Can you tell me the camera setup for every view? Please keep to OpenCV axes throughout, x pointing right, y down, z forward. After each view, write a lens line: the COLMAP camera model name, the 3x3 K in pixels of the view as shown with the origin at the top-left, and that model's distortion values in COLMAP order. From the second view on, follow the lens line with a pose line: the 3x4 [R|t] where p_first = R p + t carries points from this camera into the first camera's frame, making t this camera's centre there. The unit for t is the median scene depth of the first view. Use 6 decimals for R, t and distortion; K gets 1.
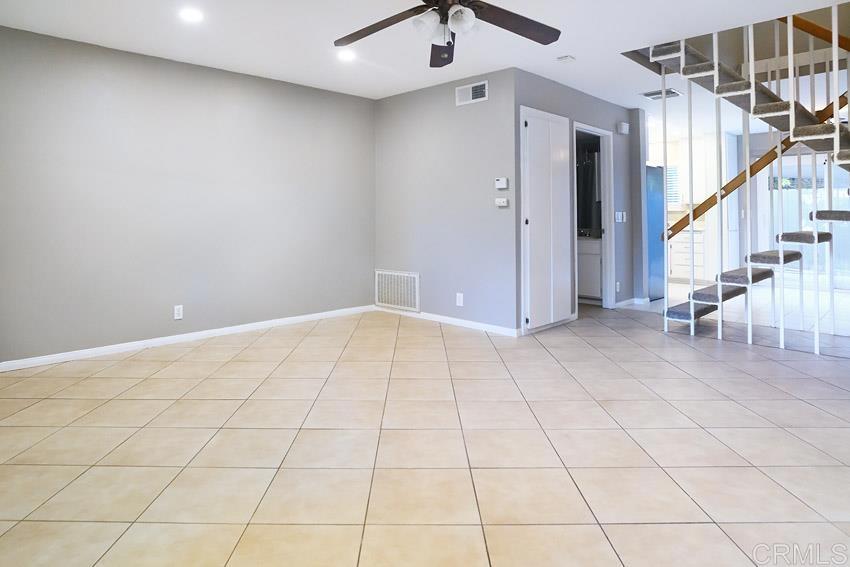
lens RADIAL K [[499.4, 0, 429.0], [0, 499.4, 286.7], [0, 0, 1]] dist [-0.045972, 0.000916]
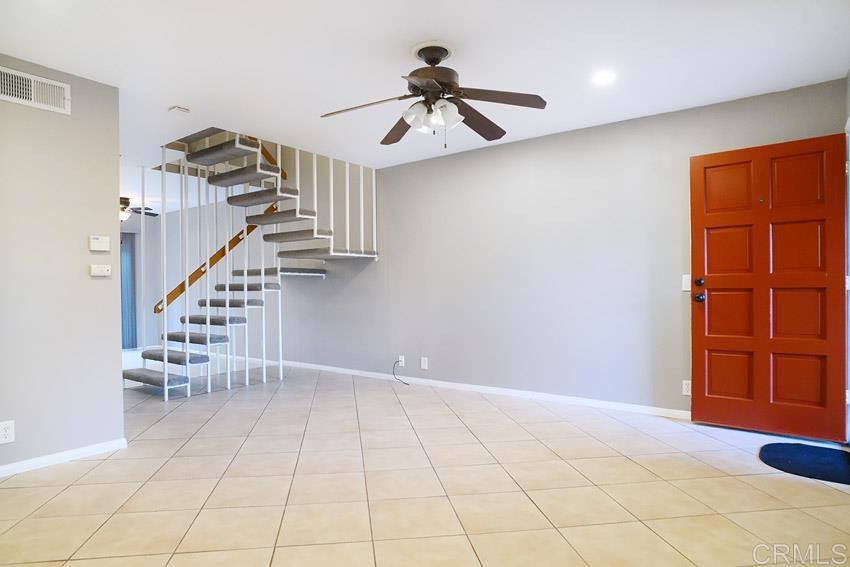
lens RADIAL K [[499.4, 0, 429.0], [0, 499.4, 286.7], [0, 0, 1]] dist [-0.045972, 0.000916]
pose [[-0.215473, -0.018072, 0.976343, -0.686590], [0.152751, 0.986897, 0.051979, -0.127461], [-0.964489, 0.160337, -0.209889, 0.801461]]
